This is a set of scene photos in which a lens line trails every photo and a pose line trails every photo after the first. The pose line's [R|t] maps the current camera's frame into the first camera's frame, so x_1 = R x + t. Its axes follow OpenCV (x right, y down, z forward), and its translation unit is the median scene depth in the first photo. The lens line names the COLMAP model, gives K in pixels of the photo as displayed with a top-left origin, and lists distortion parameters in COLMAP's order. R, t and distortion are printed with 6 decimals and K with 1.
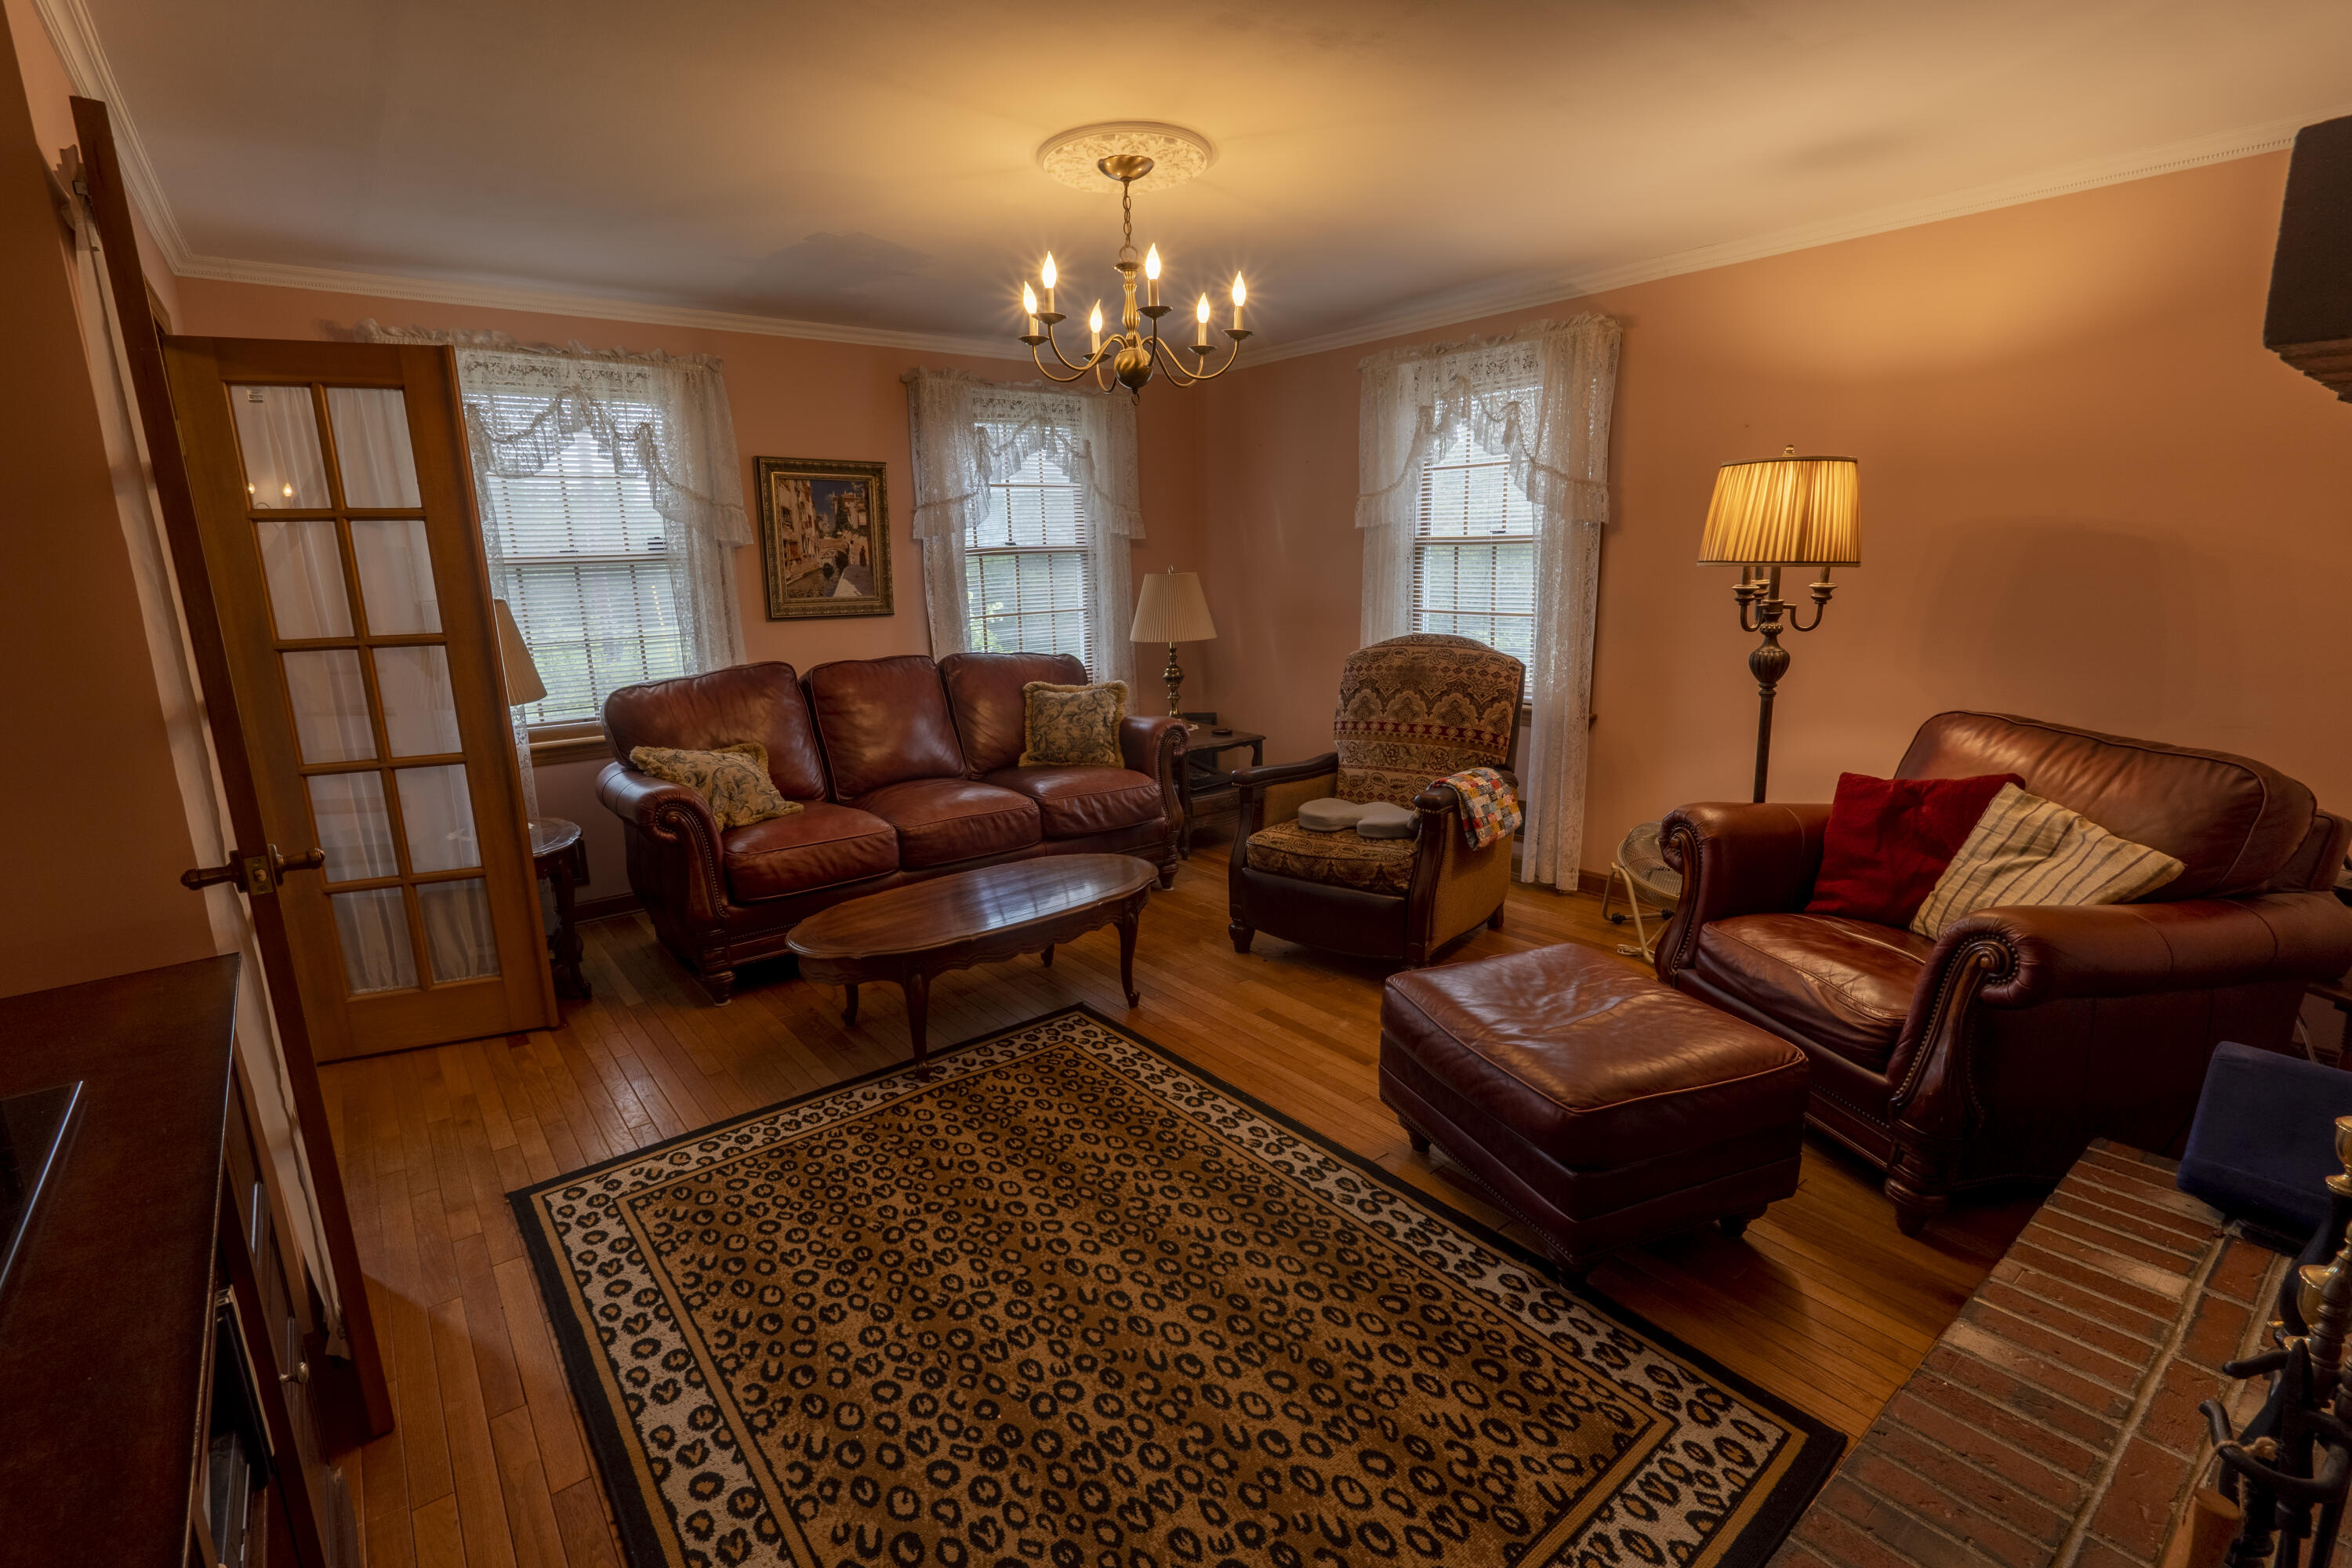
lens RADIAL K [[1075.1, 0, 1176.0], [0, 1075.1, 784.0], [0, 0, 1]] dist [-0.004861, 0.000634]
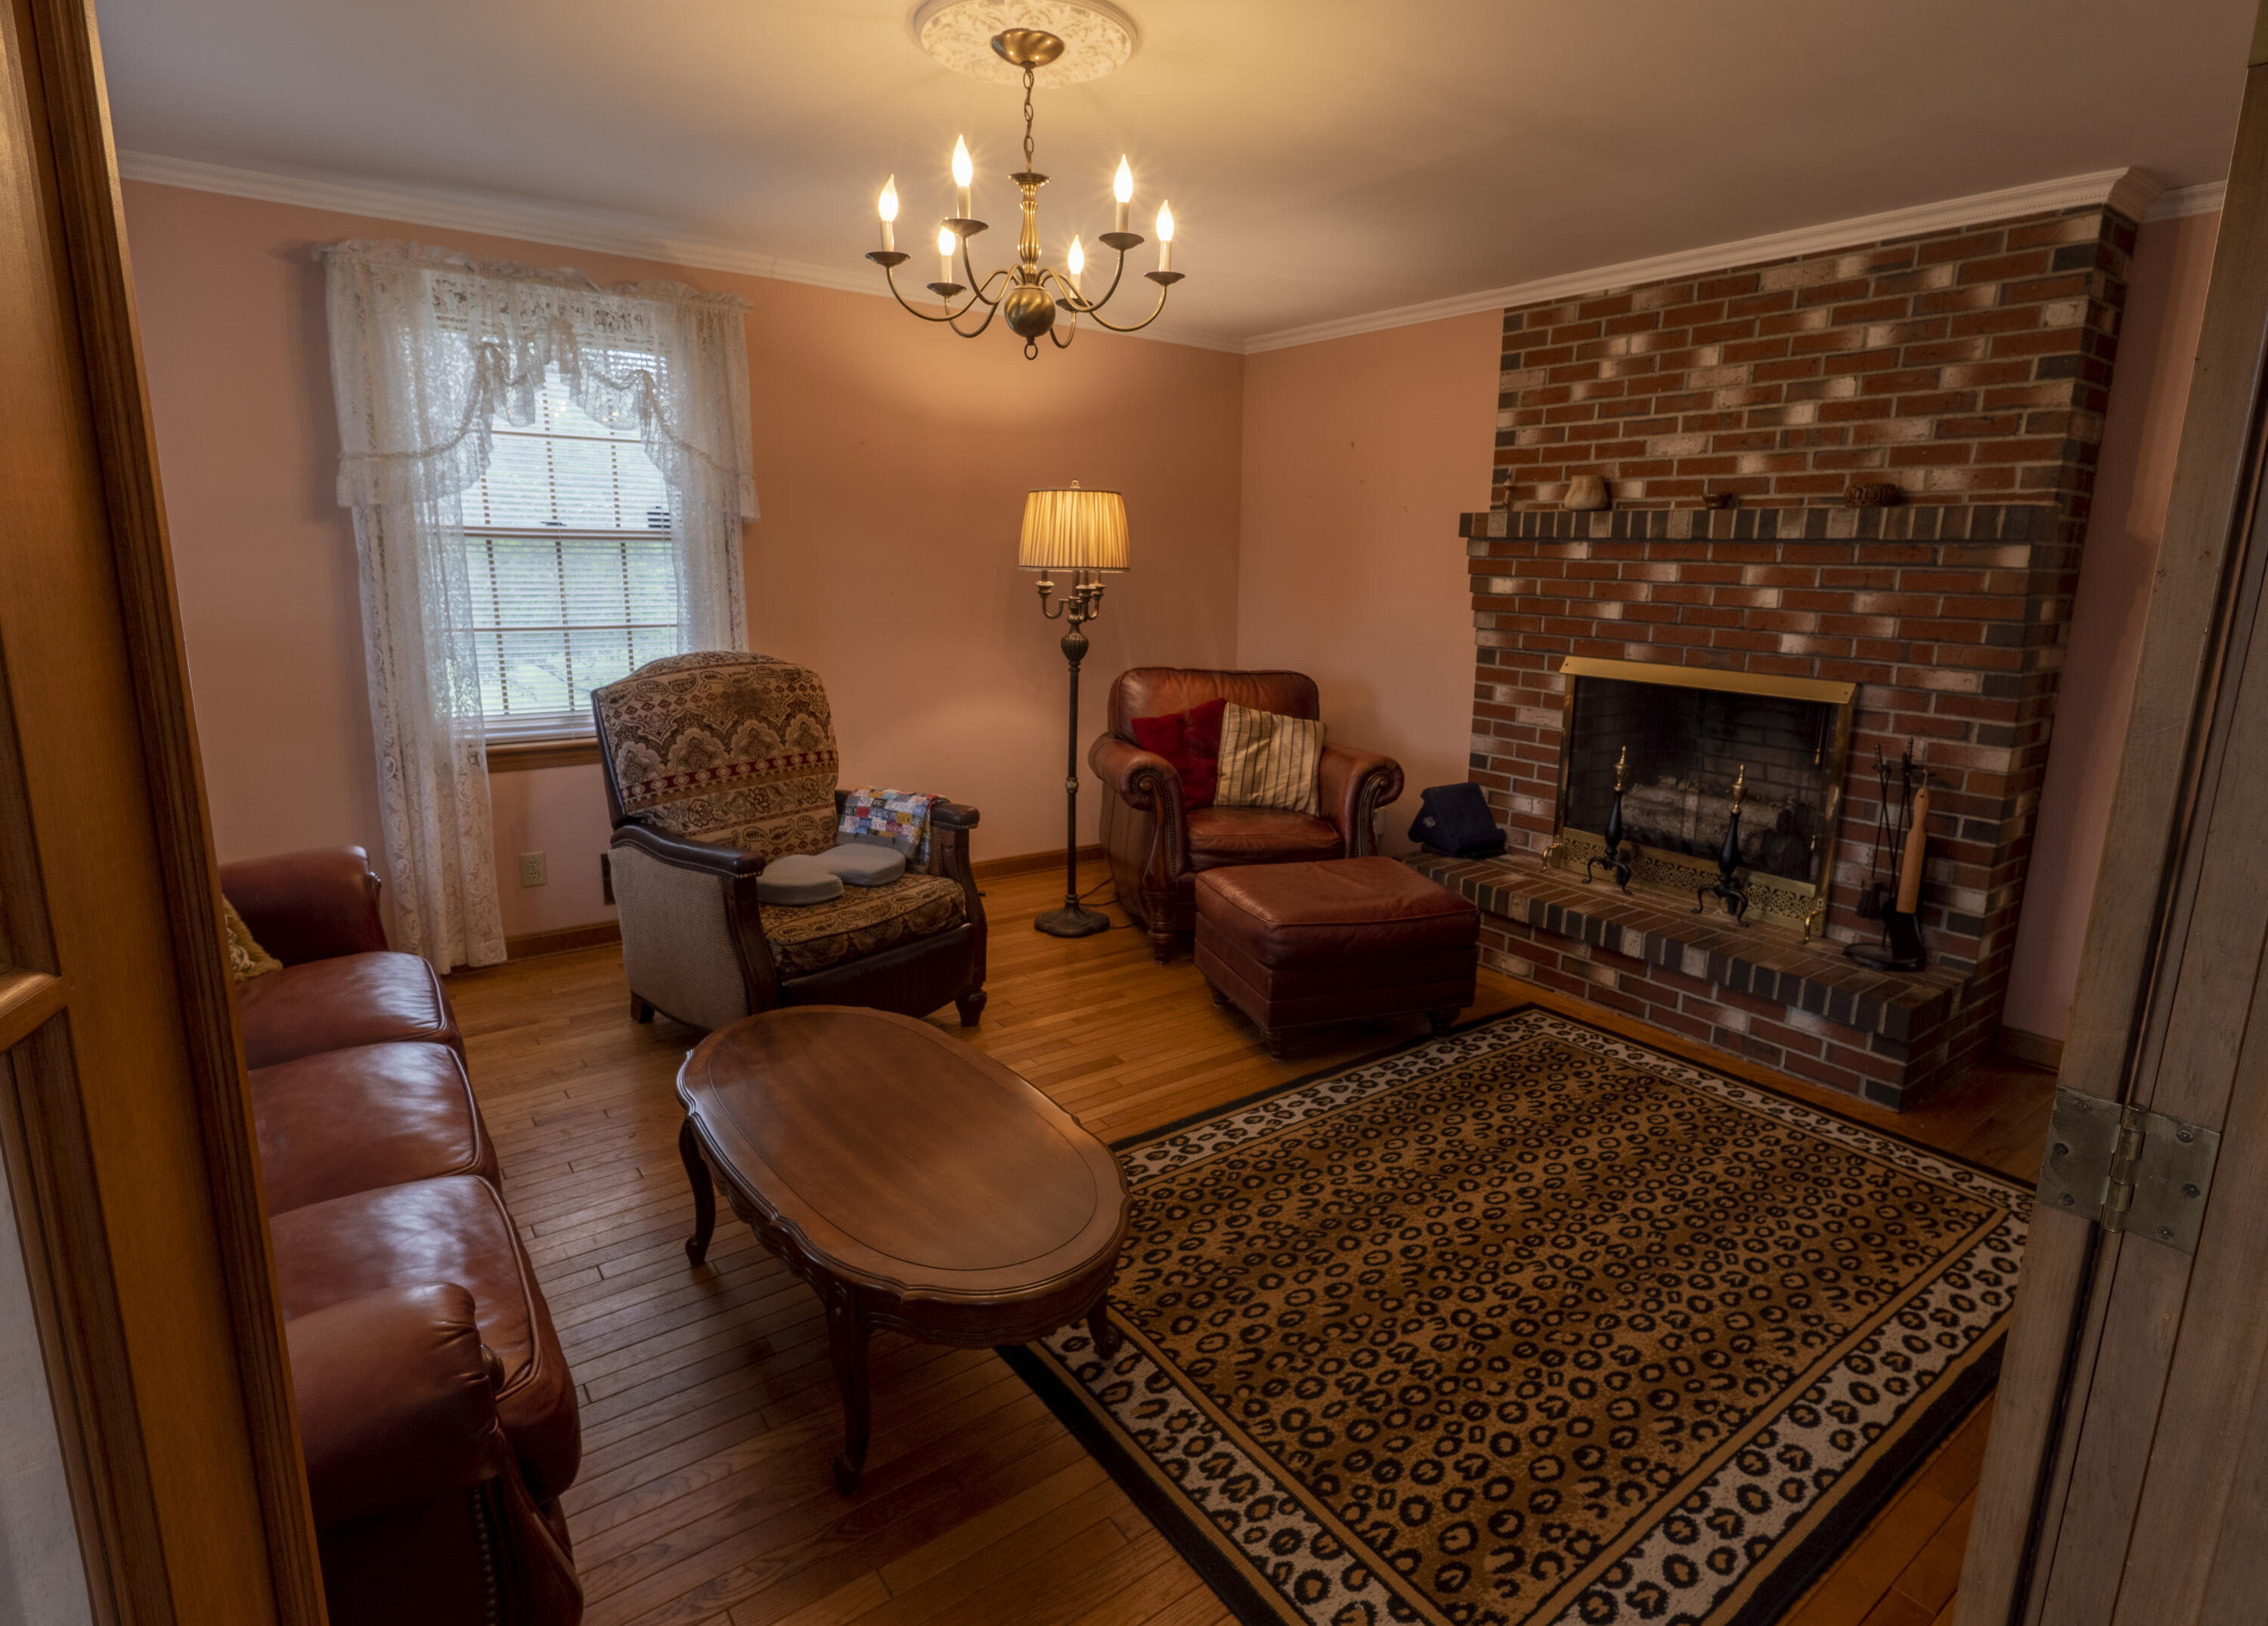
lens RADIAL K [[1157.4, 0, 1176.2], [0, 1157.4, 782.8], [0, 0, 1]] dist [-0.004771, 0.000634]
pose [[0.019372, -0.174019, 0.984552, -1.127113], [0.190303, 0.967376, 0.167239, -0.219402], [-0.981534, 0.184123, 0.051856, 1.126707]]
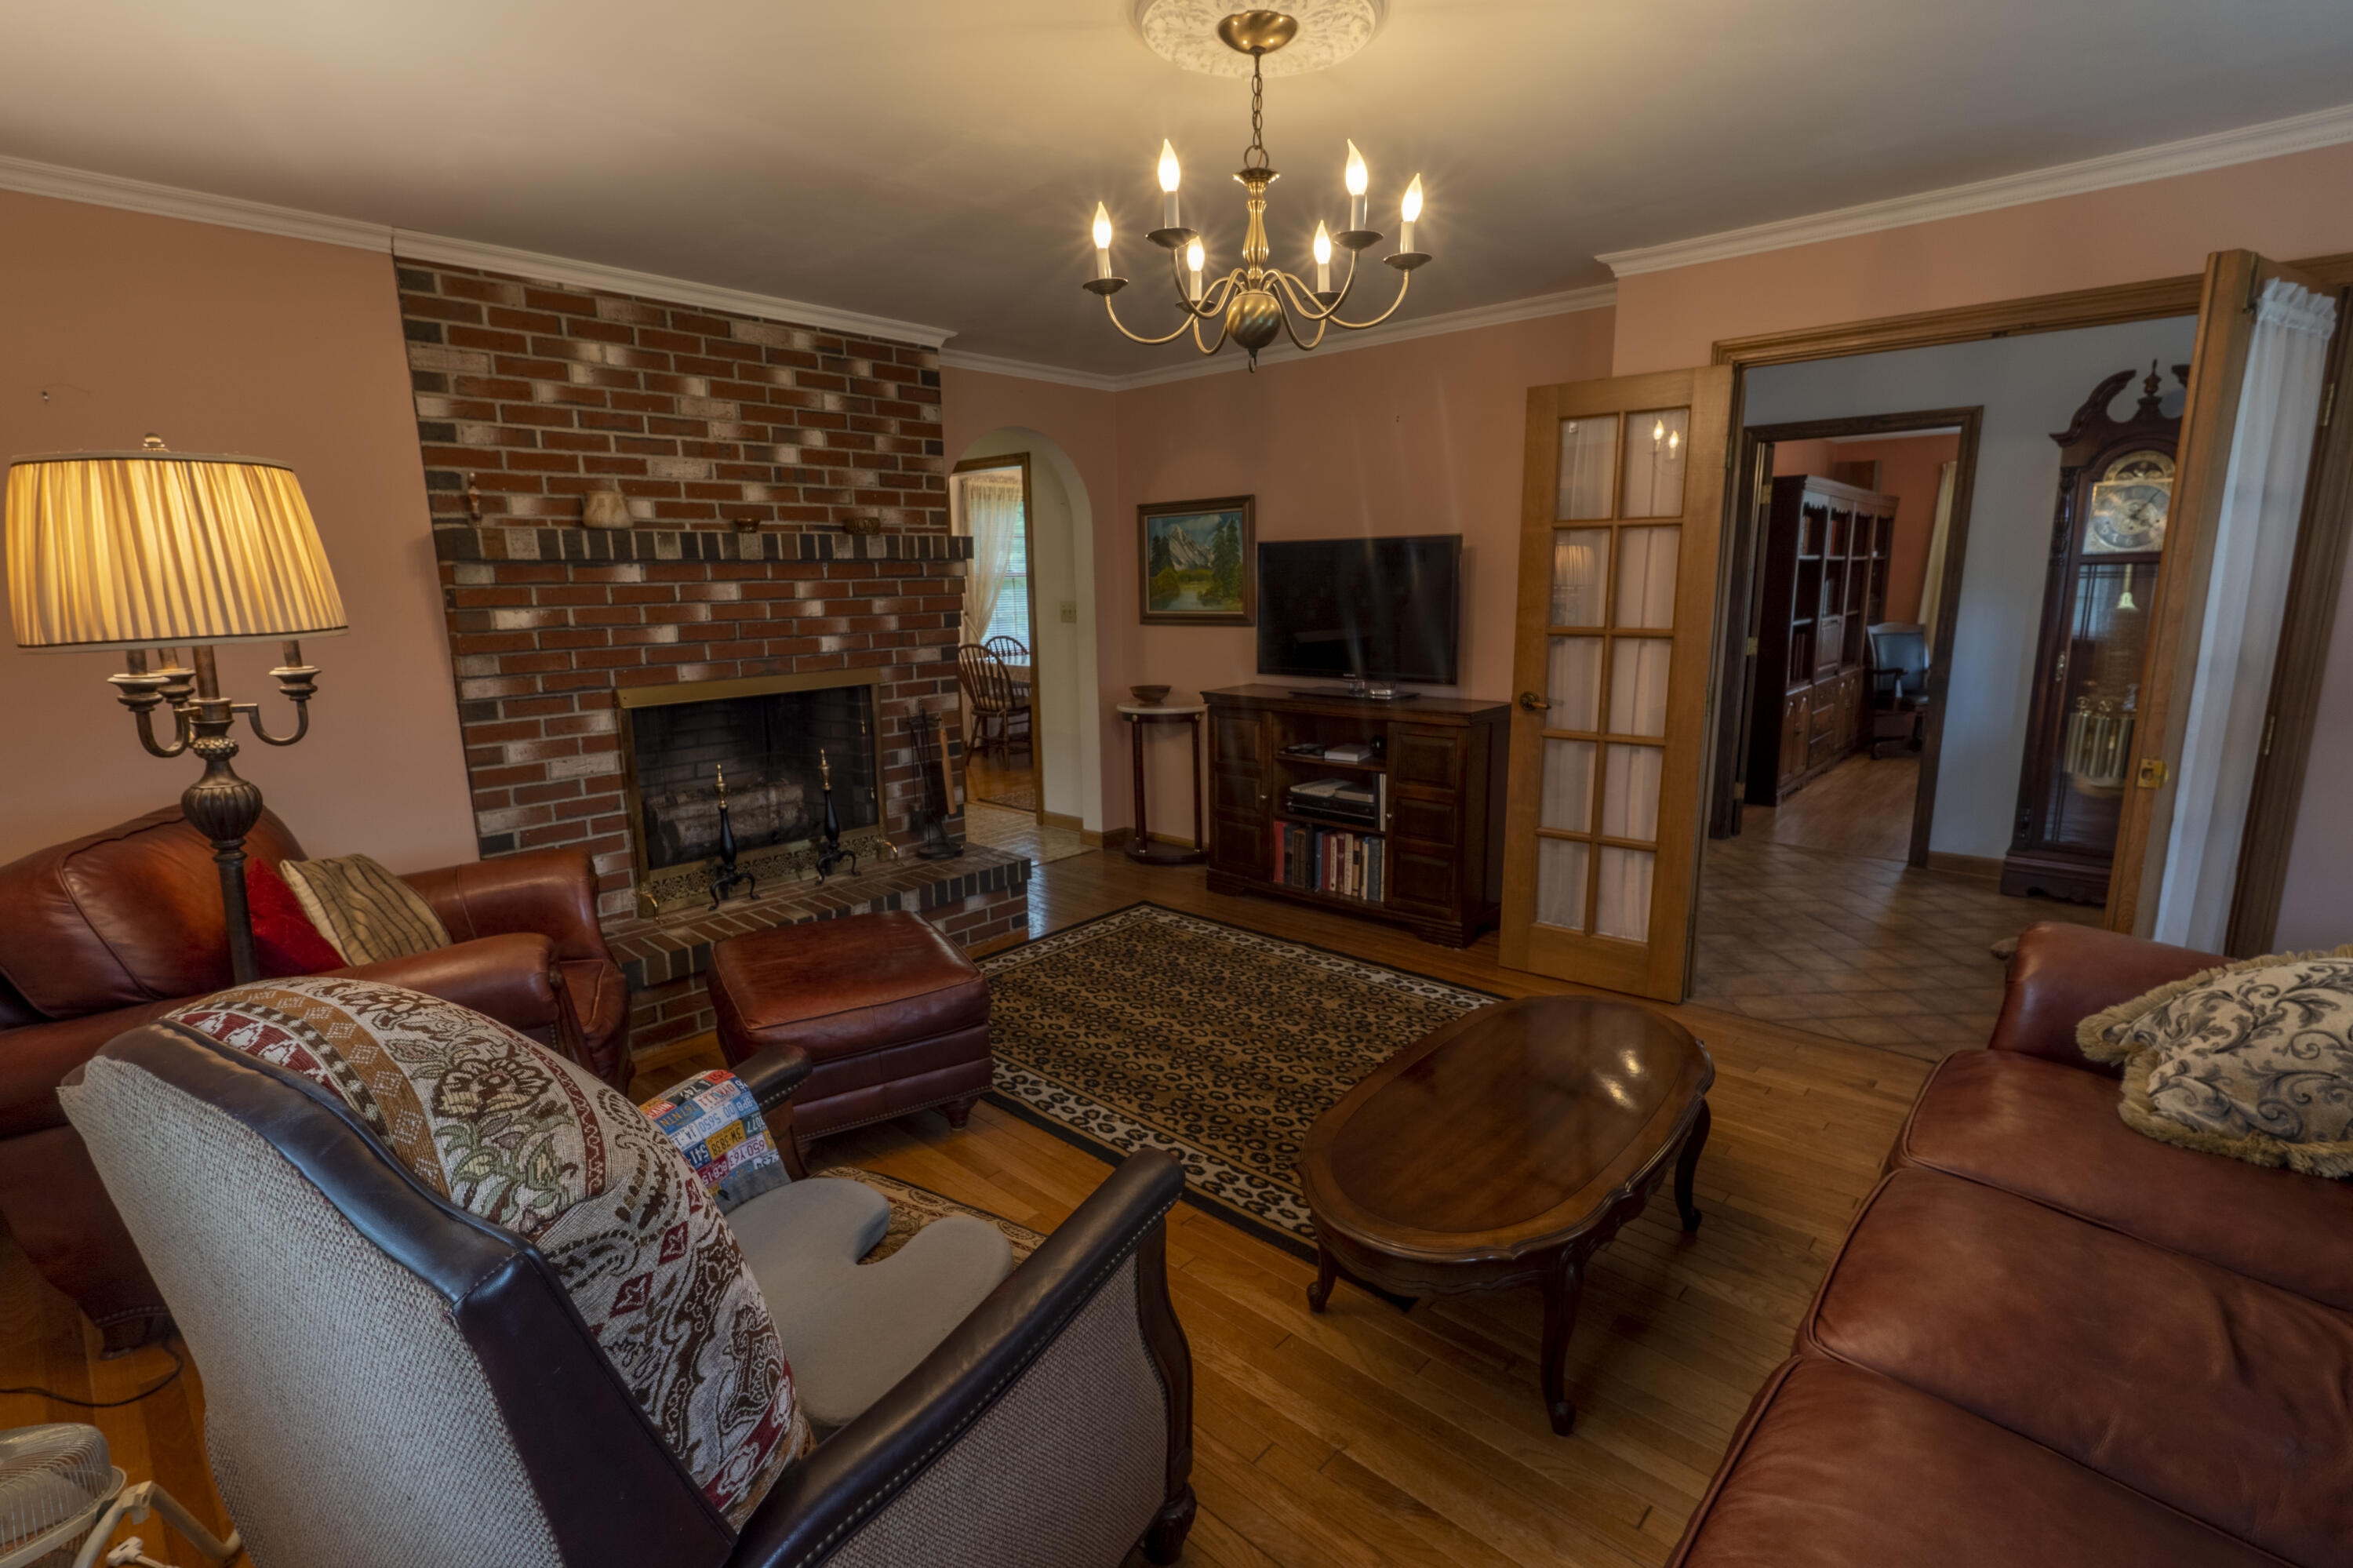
lens RADIAL K [[1075.6, 0, 1176.5], [0, 1075.6, 784.0], [0, 0, 1]] dist [-0.004861, 0.000634]
pose [[-0.986503, 0.066624, -0.149575, 0.169808], [0.001772, 0.917770, 0.397110, -0.476665], [0.163733, 0.391485, -0.905501, 2.160461]]
